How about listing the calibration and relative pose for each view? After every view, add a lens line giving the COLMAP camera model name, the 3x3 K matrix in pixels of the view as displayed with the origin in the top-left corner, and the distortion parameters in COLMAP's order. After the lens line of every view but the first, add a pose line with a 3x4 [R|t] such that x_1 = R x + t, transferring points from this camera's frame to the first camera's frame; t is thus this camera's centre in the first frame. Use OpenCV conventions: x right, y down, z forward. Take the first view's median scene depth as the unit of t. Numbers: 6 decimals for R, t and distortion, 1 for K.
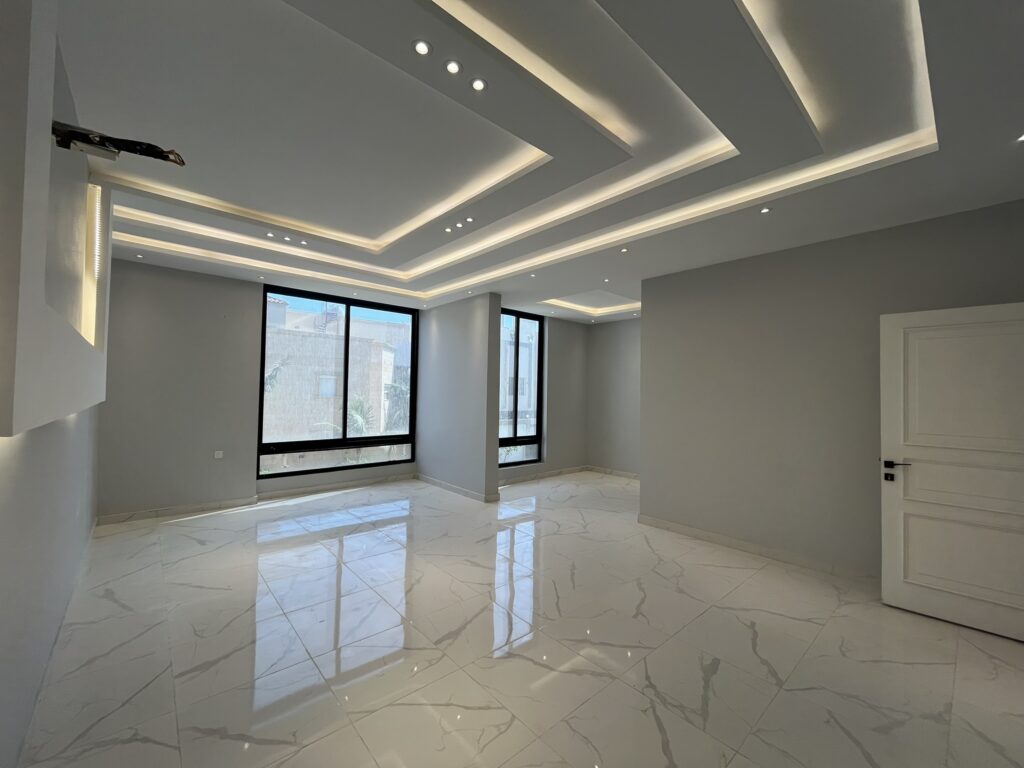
lens RADIAL K [[416.4, 0, 516.2], [0, 416.4, 384.3], [0, 0, 1]] dist [0.000254, 0.000059]
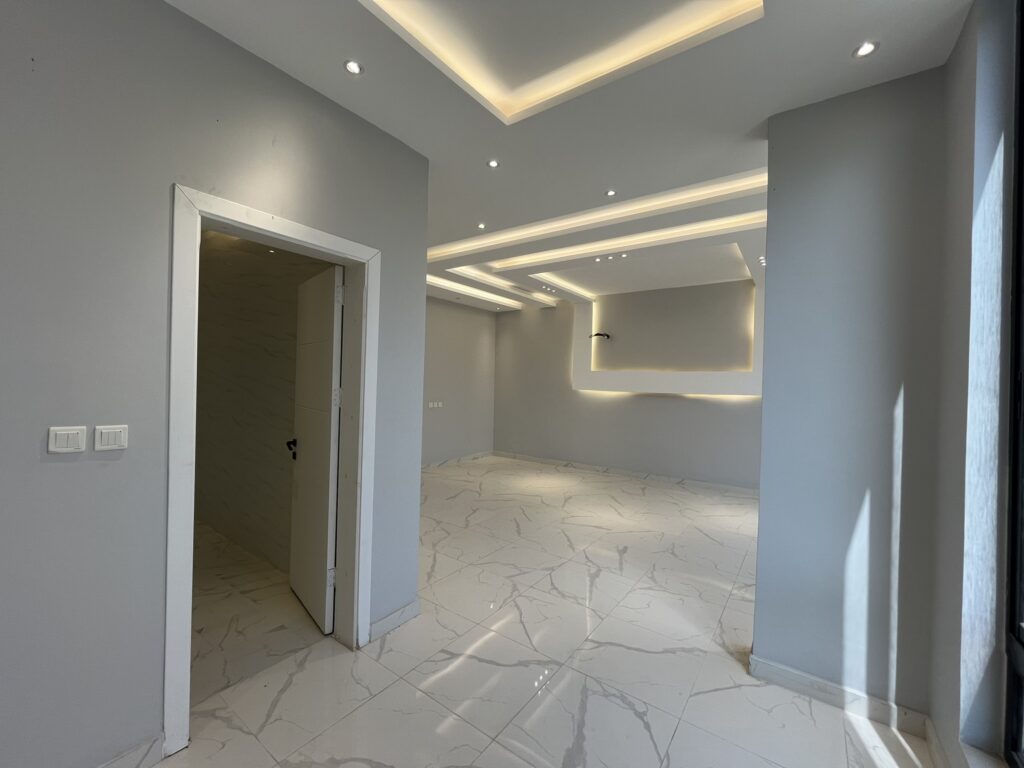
lens RADIAL K [[410.0, 0, 509.1], [0, 410.0, 389.4], [0, 0, 1]] dist [-0.001655, -0.000224]
pose [[-0.979669, -0.038934, -0.196807, 0.394818], [-0.037676, 0.999239, -0.010131, 0.057619], [0.197052, -0.002510, -0.980390, 2.074562]]
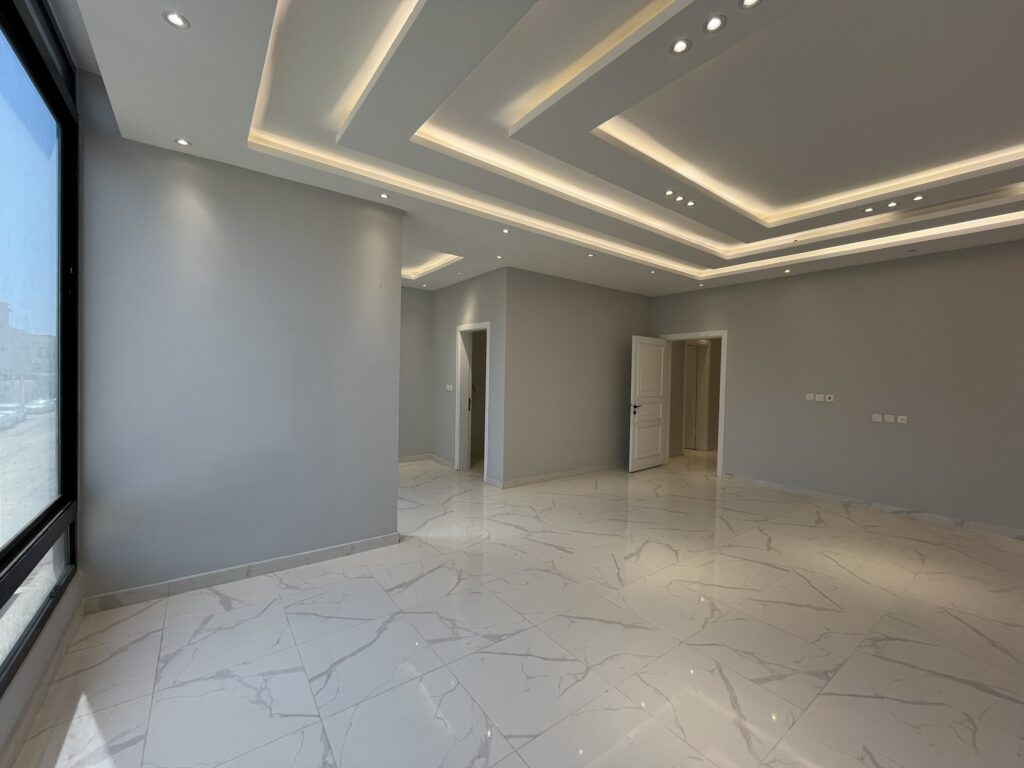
lens RADIAL K [[412.7, 0, 508.9], [0, 412.7, 381.9], [0, 0, 1]] dist [-0.000733, 0.000150]
pose [[0.097344, -0.033977, 0.994671, -1.044628], [-0.042197, 0.998378, 0.038233, 0.009760], [-0.994356, -0.045694, 0.095753, 1.197539]]
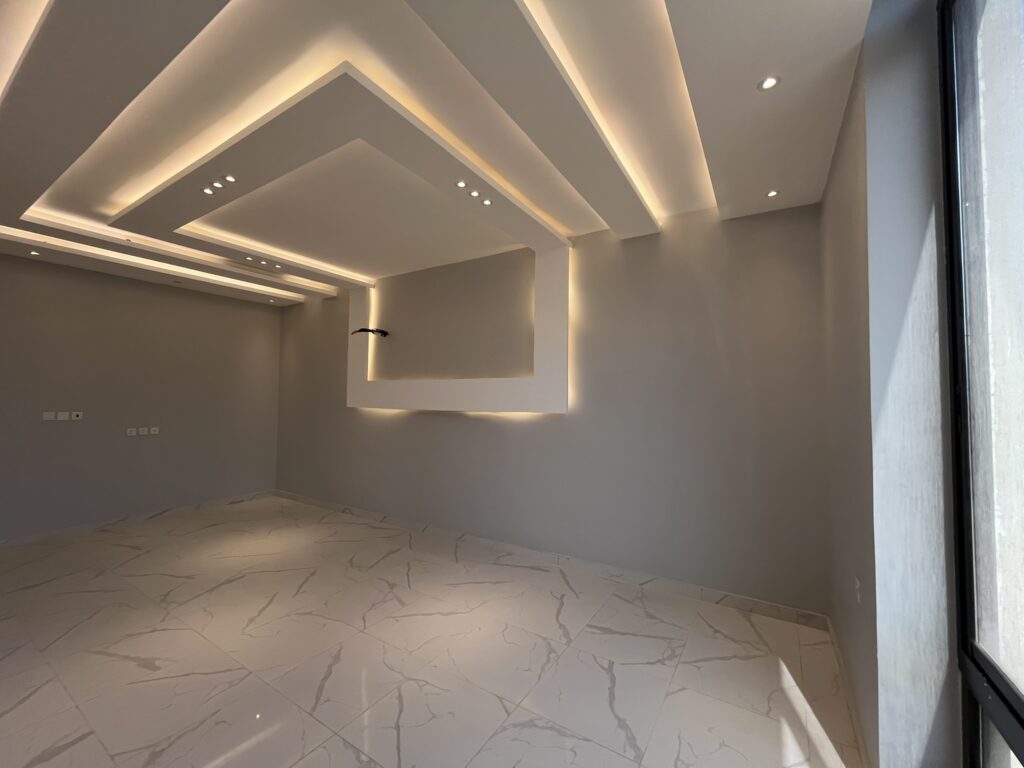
lens RADIAL K [[412.7, 0, 508.9], [0, 412.7, 381.9], [0, 0, 1]] dist [-0.000733, 0.000150]
pose [[-0.964979, -0.040301, -0.259212, -0.450038], [-0.022349, 0.997166, -0.071837, 0.032482], [0.261372, -0.063528, -0.963145, 1.762798]]
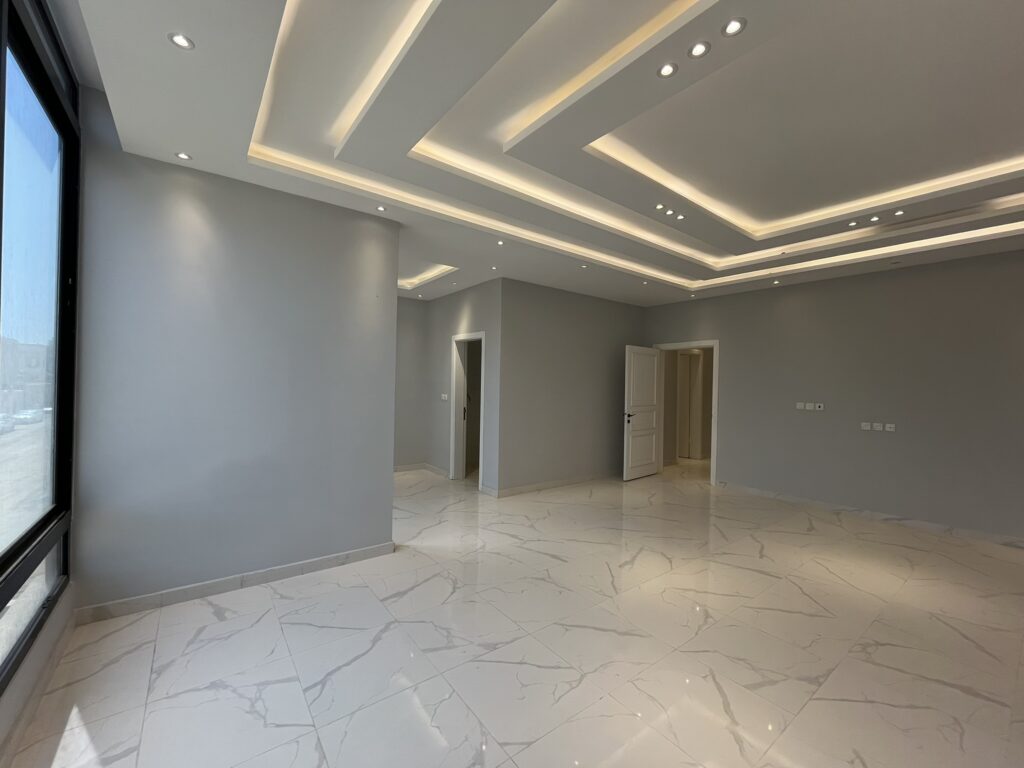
lens RADIAL K [[412.7, 0, 508.9], [0, 412.7, 381.9], [0, 0, 1]] dist [-0.000733, 0.000150]
pose [[0.085108, -0.011635, 0.996304, -1.055303], [-0.041567, 0.999020, 0.015218, 0.009666], [-0.995504, -0.042708, 0.084541, 1.196189]]
